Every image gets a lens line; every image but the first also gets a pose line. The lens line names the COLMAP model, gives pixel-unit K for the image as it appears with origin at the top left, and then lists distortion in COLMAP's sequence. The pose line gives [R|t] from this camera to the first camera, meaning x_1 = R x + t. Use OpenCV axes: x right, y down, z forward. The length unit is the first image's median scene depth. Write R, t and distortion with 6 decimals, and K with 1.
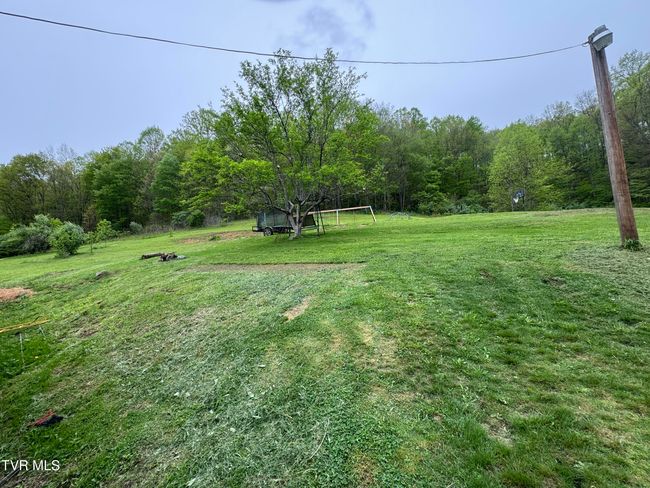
lens RADIAL K [[260.6, 0, 323.0], [0, 260.6, 241.6], [0, 0, 1]] dist [-0.001260, -0.000734]
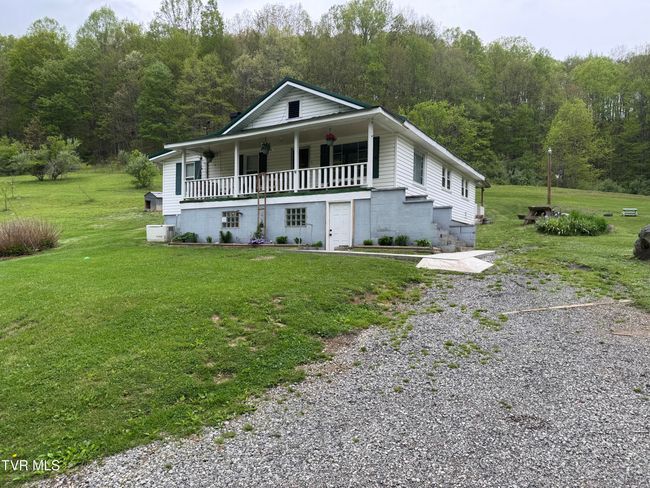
lens RADIAL K [[458.8, 0, 325.4], [0, 458.8, 244.9], [0, 0, 1]] dist [-0.028950, -0.003410]
pose [[0.989795, 0.083595, 0.115403, -0.201657], [-0.094187, 0.991514, 0.089603, 0.023989], [-0.106934, -0.099558, 0.989269, -0.383846]]
